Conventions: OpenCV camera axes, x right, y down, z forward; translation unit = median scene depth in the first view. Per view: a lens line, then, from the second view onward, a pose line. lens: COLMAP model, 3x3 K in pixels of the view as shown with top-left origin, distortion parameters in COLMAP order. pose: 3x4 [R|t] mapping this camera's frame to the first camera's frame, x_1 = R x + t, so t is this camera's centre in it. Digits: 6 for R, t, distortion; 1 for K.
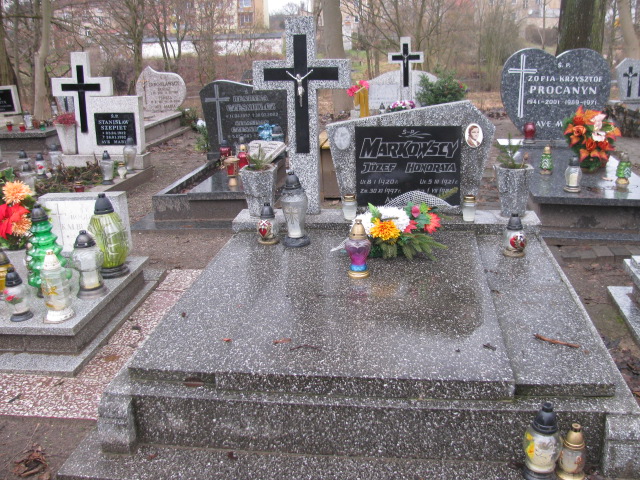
lens RADIAL K [[638.3, 0, 320.0], [0, 638.3, 240.0], [0, 0, 1]] dist [-0.234245, 0.290923]
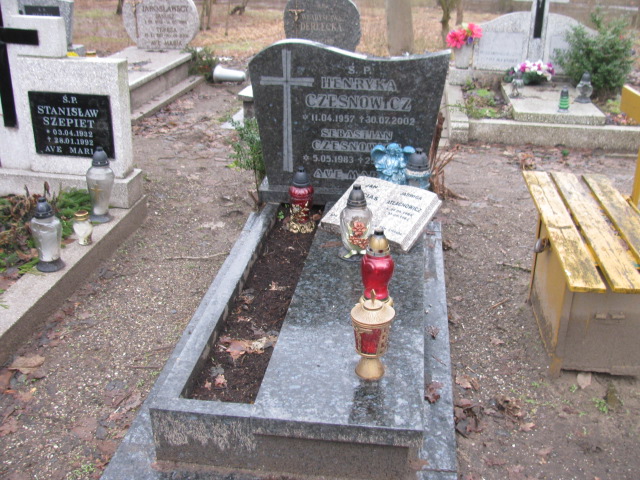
lens RADIAL K [[638.3, 0, 320.0], [0, 638.3, 240.0], [0, 0, 1]] dist [-0.234245, 0.290923]
pose [[0.998697, 0.047456, 0.018772, -0.137440], [-0.049585, 0.989339, 0.136928, -0.166326], [-0.012074, -0.137681, 0.990403, 0.500717]]
